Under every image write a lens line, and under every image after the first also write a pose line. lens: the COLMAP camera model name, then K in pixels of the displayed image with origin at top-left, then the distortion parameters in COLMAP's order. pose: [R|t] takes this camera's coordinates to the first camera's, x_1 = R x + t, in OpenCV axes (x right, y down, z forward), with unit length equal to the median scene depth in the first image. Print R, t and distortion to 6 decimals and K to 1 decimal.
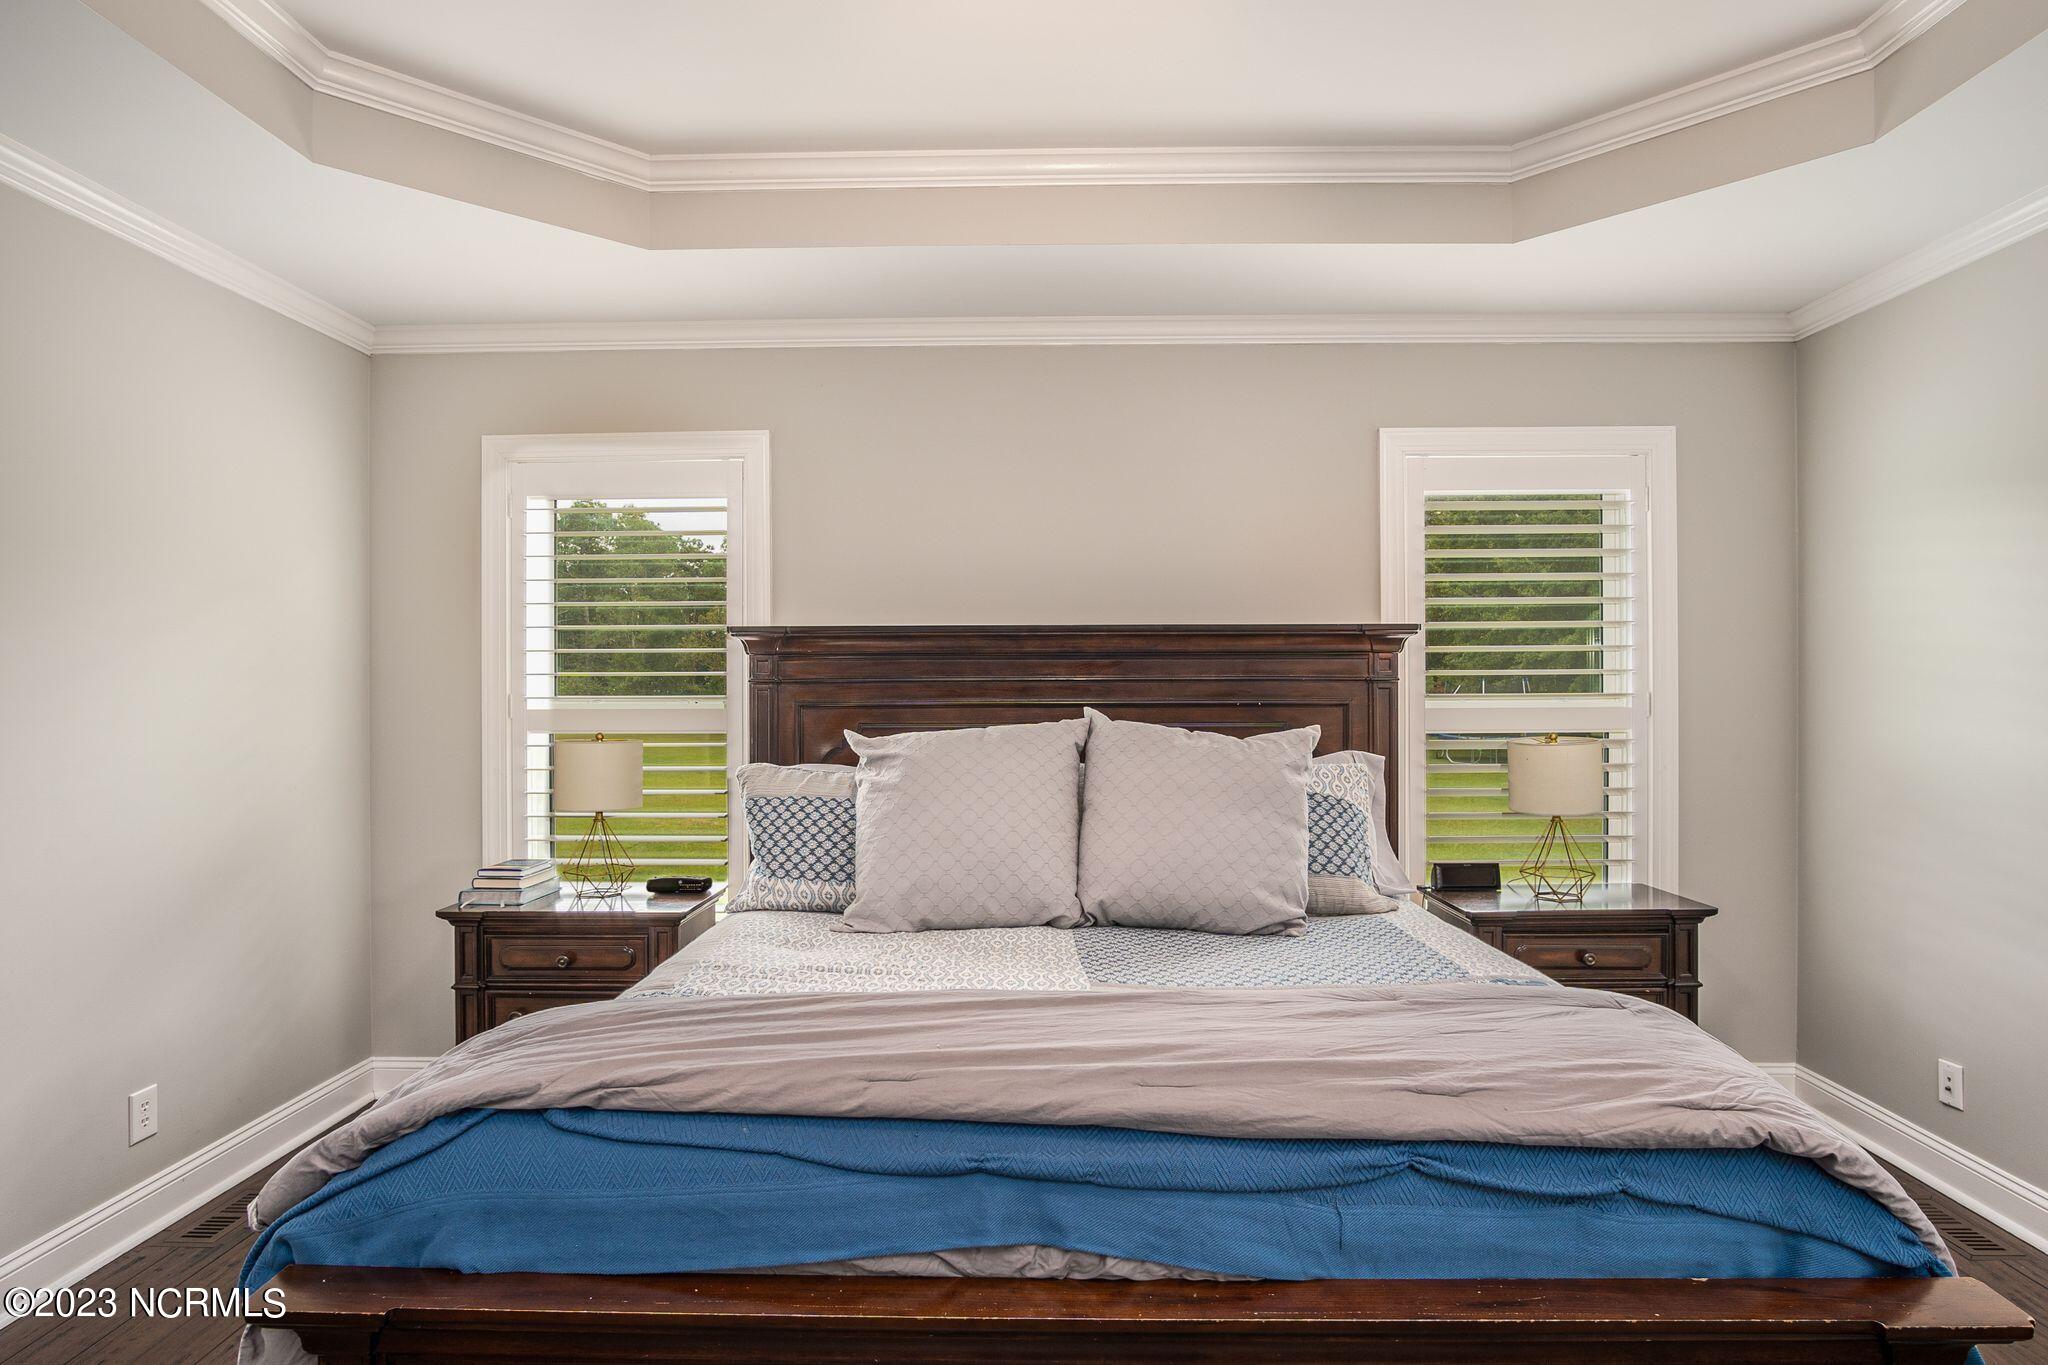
lens RADIAL K [[1095.7, 0, 1033.0], [0, 1095.7, 684.5], [0, 0, 1]] dist [-0.028007, 0.004077]
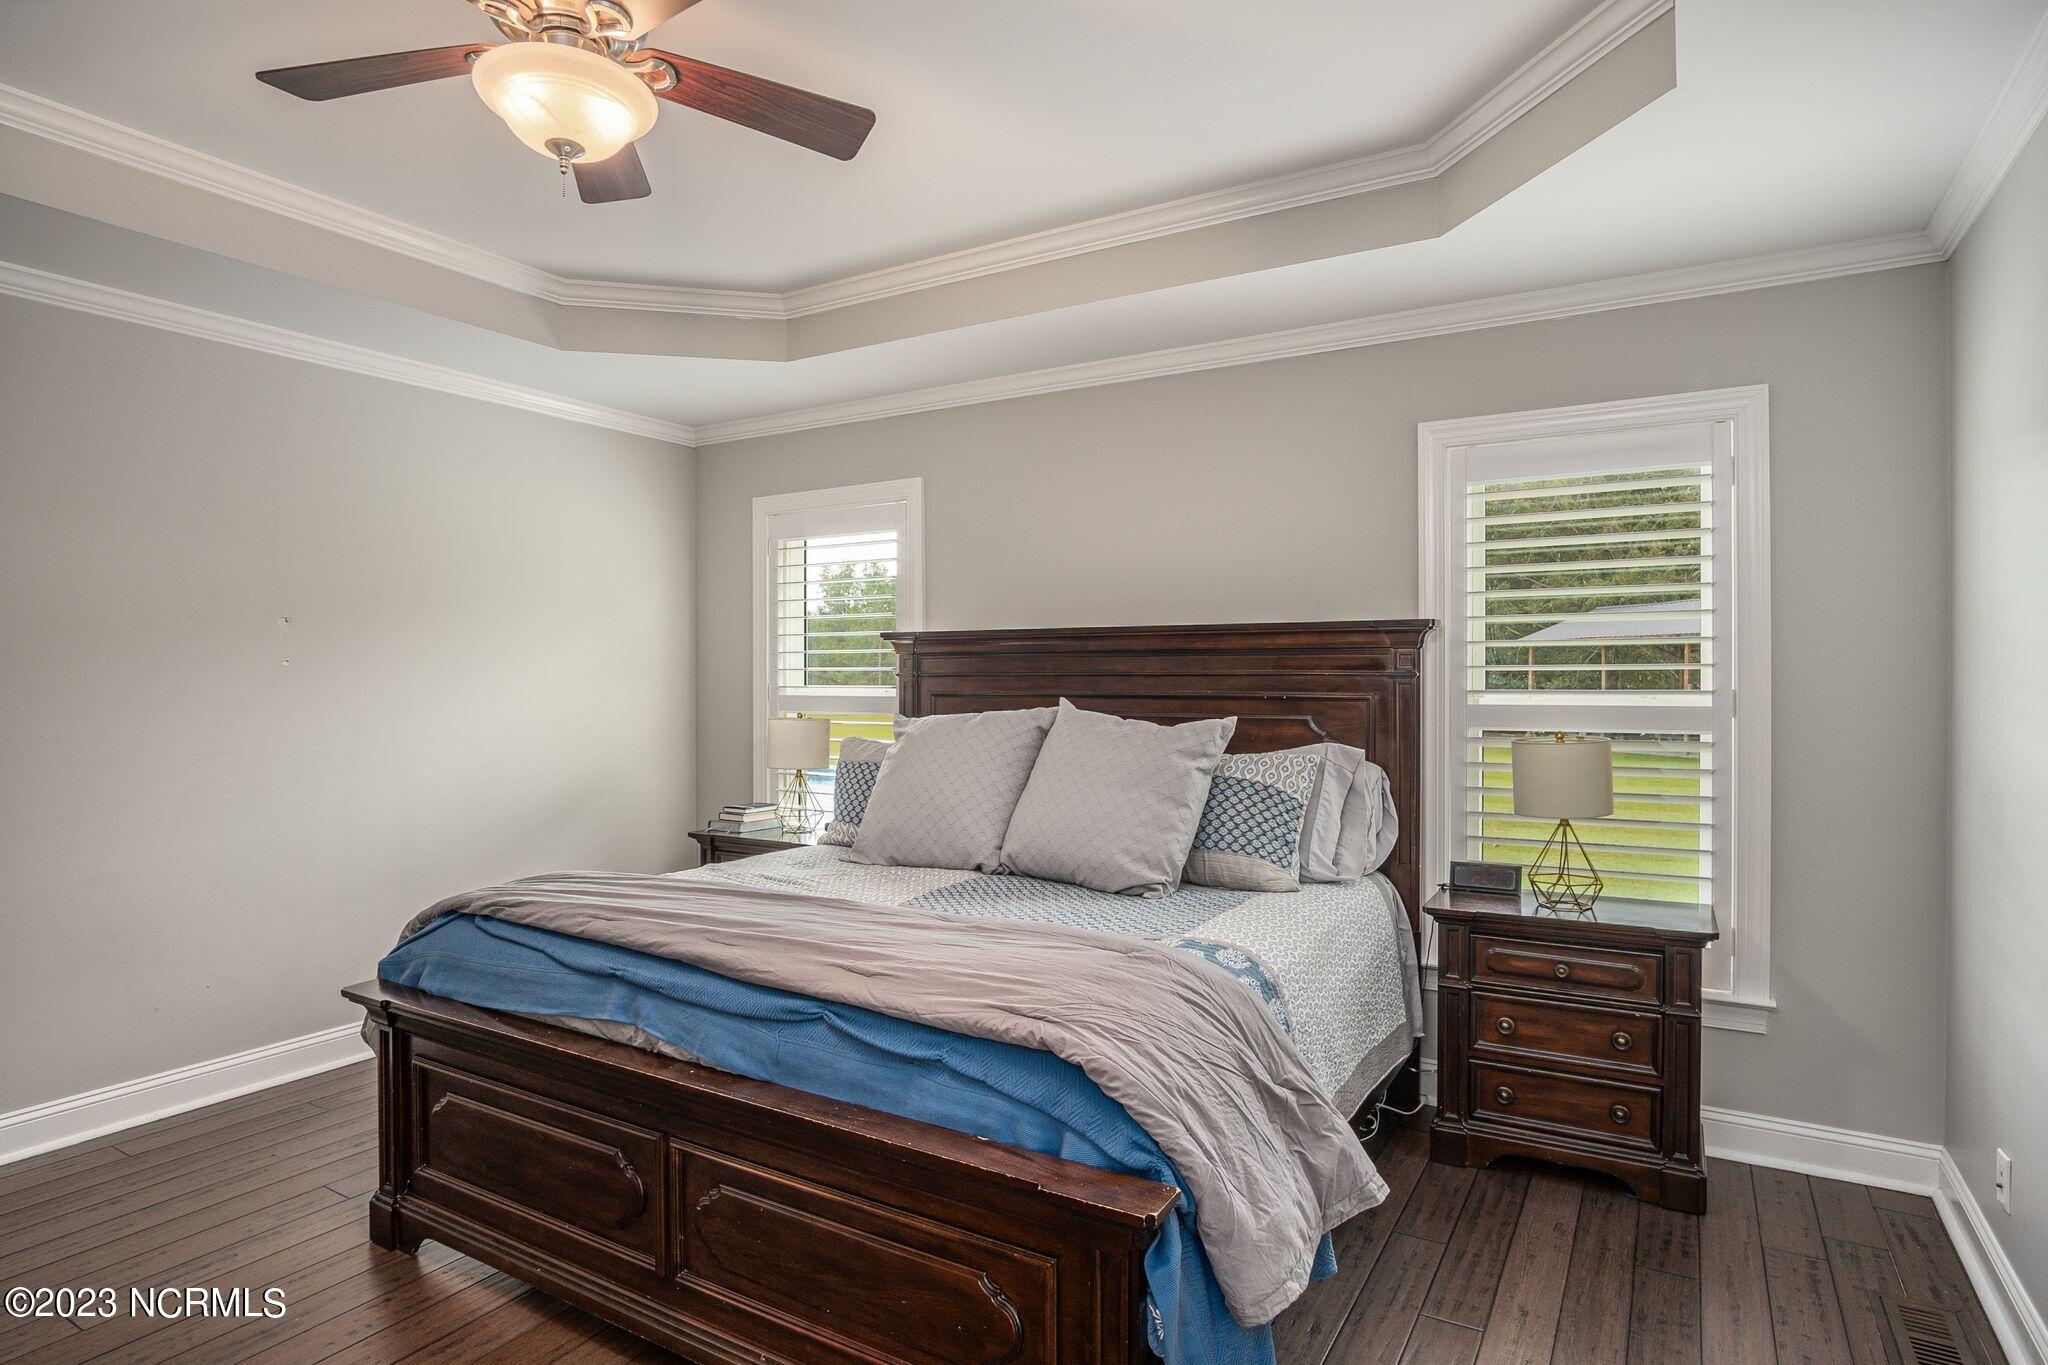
lens RADIAL K [[1095.7, 0, 1037.2], [0, 1095.7, 686.1], [0, 0, 1]] dist [-0.028007, 0.004077]
pose [[0.871188, 0.007358, -0.490895, 0.687982], [-0.003779, 0.999959, 0.008281, -0.001714], [0.490936, -0.005359, 0.871179, -0.056973]]
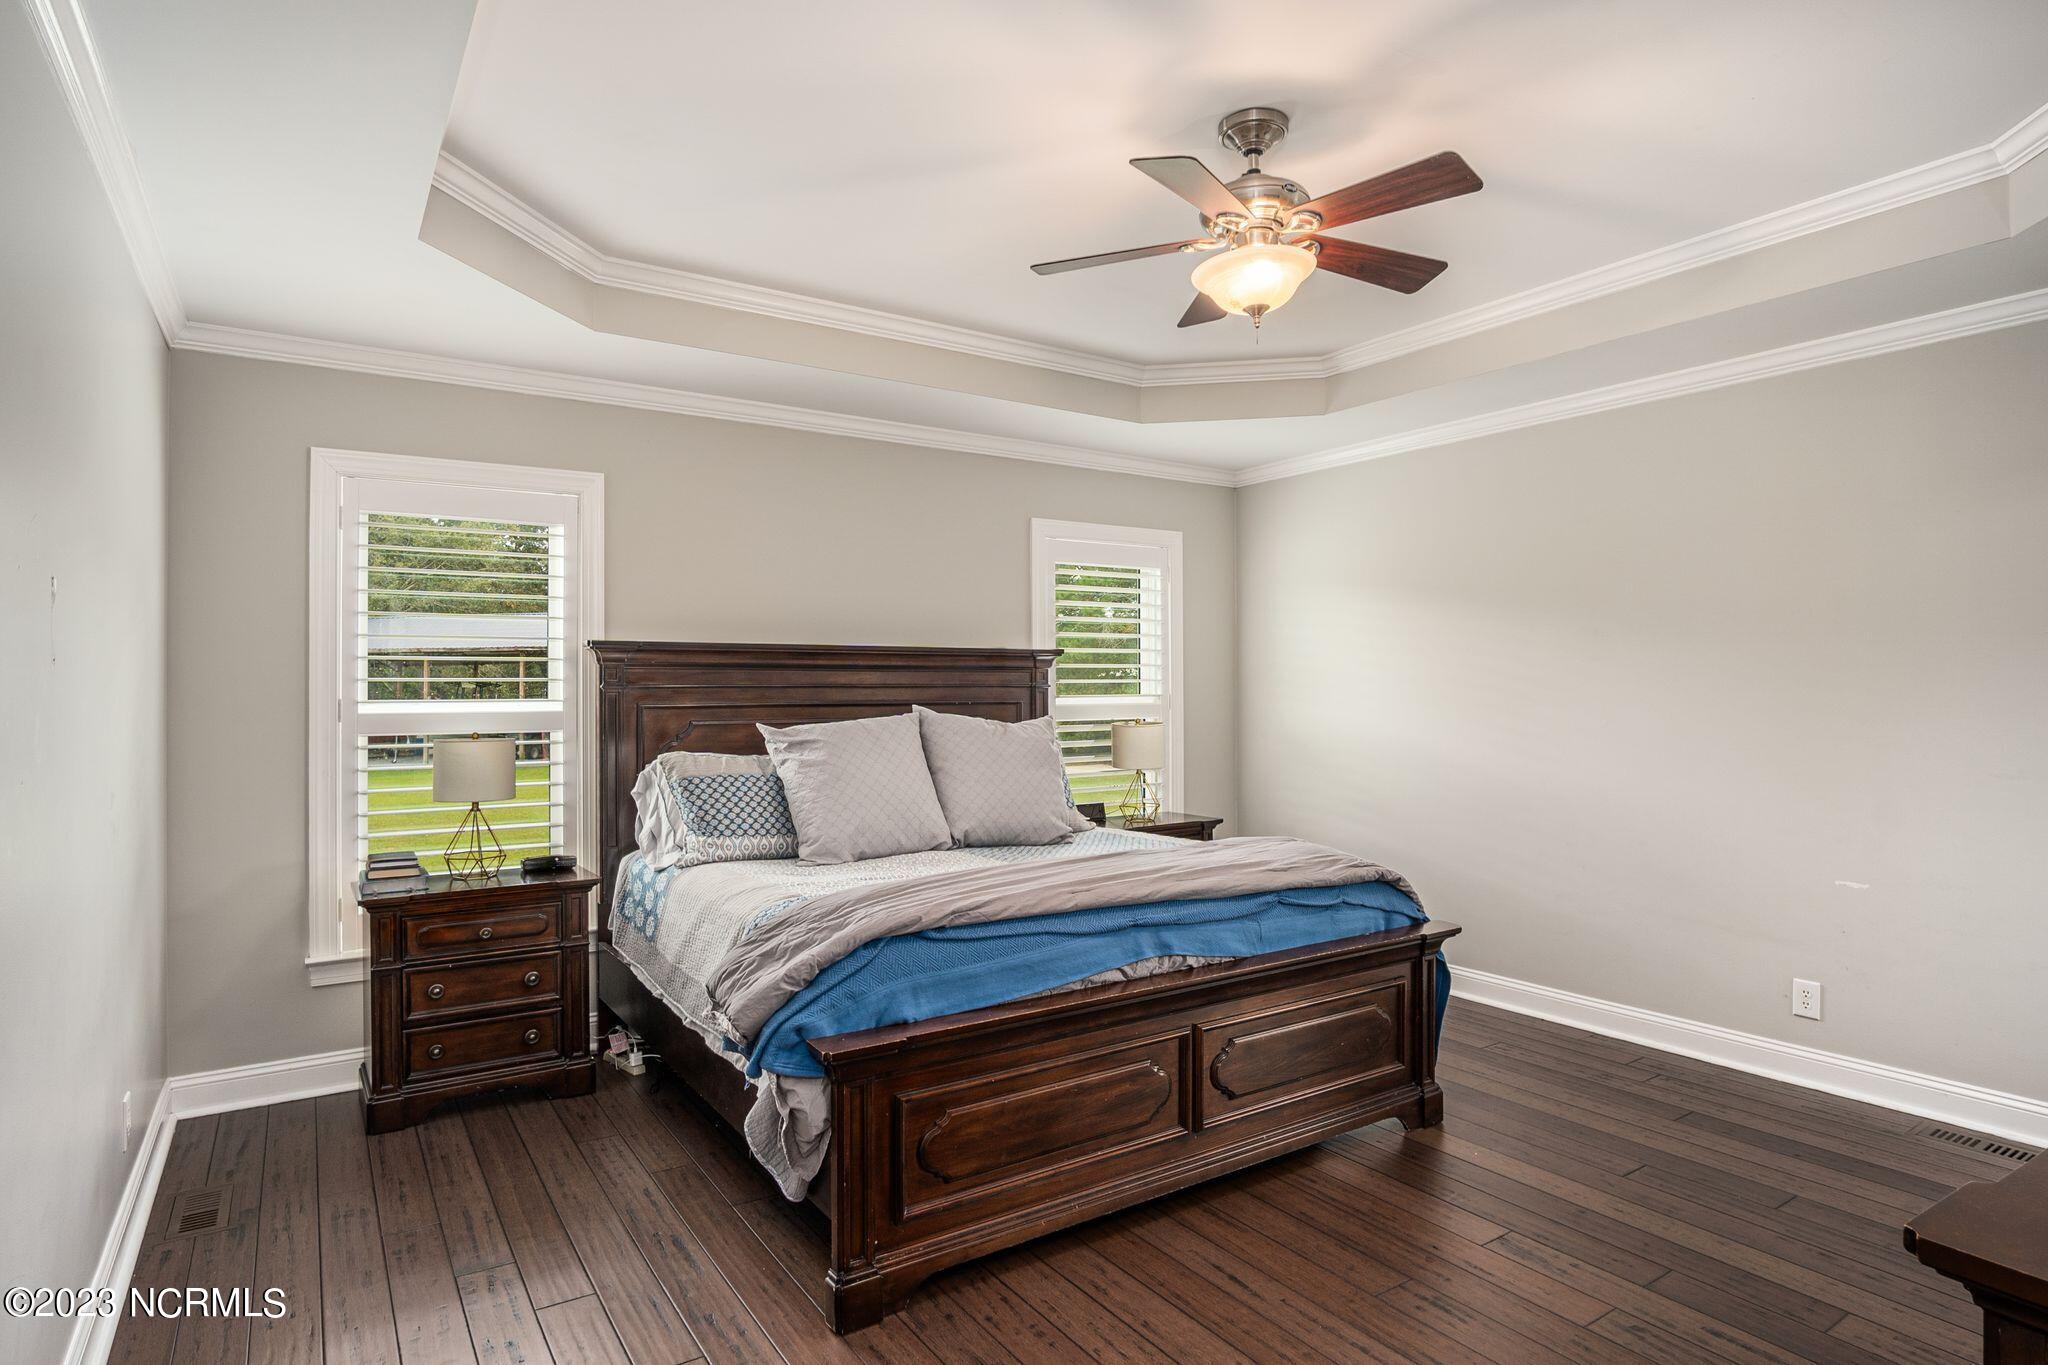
lens RADIAL K [[1095.7, 0, 1025.8], [0, 1095.7, 675.2], [0, 0, 1]] dist [-0.028007, 0.004077]
pose [[0.821525, 0.007086, 0.570128, -0.737421], [0.001076, 0.999902, -0.013978, 0.002265], [-0.570171, 0.012096, 0.821437, -0.305564]]
